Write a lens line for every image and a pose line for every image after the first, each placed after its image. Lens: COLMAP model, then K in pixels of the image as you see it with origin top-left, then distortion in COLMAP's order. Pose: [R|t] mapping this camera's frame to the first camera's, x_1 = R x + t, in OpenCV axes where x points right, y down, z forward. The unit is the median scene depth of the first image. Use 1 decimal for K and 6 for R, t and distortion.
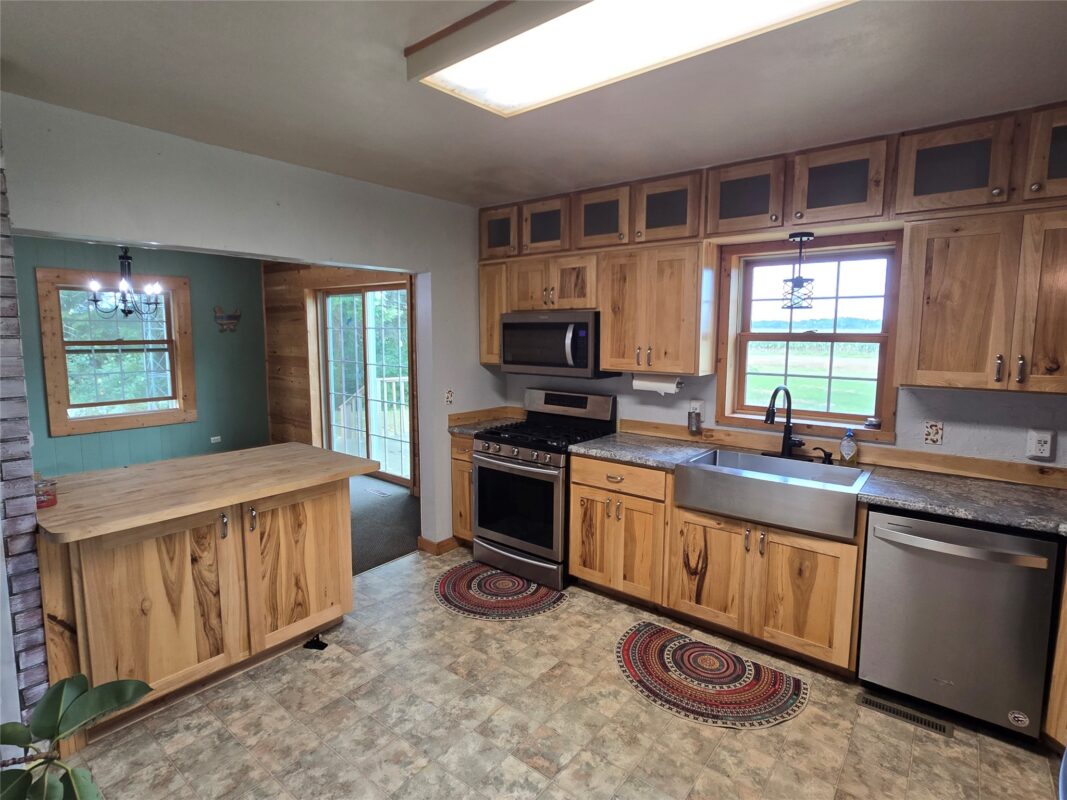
lens RADIAL K [[542.9, 0, 545.8], [0, 542.9, 388.6], [0, 0, 1]] dist [-0.005964, -0.000370]
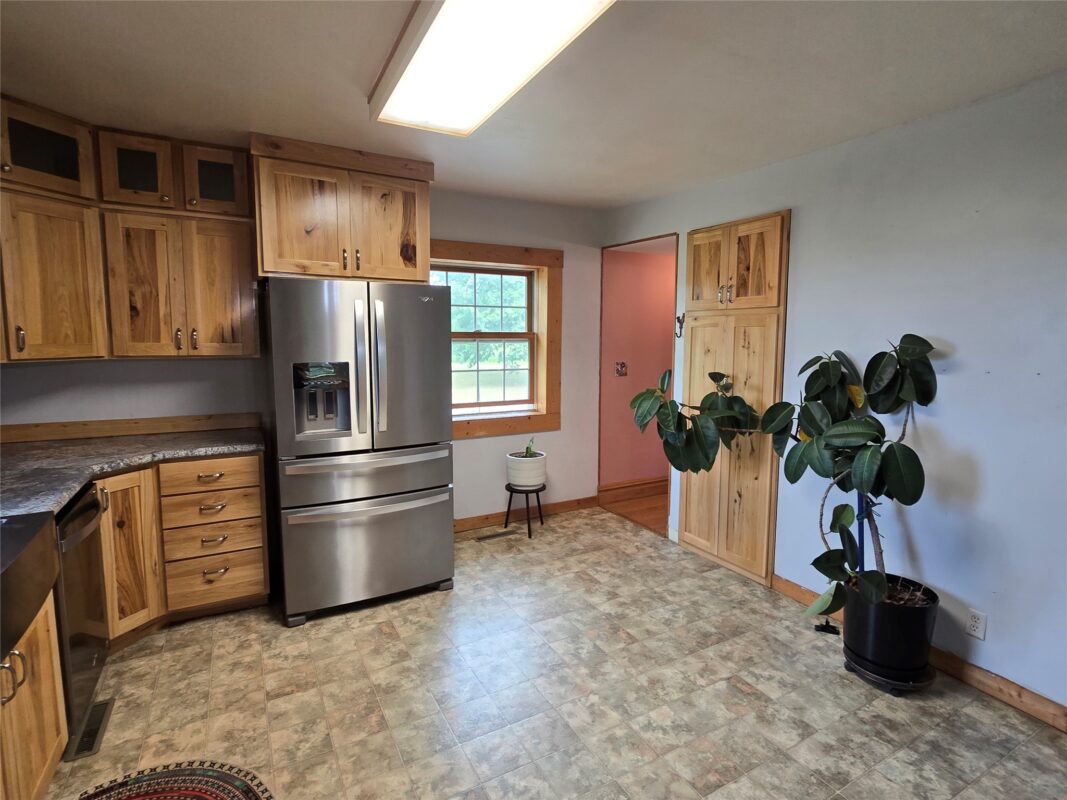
lens RADIAL K [[542.9, 0, 544.7], [0, 542.9, 392.2], [0, 0, 1]] dist [-0.005964, -0.000370]
pose [[-0.923701, -0.056517, 0.378922, -0.244551], [0.026032, 0.977514, 0.209258, -0.099723], [-0.382228, 0.203156, -0.901460, 1.207916]]
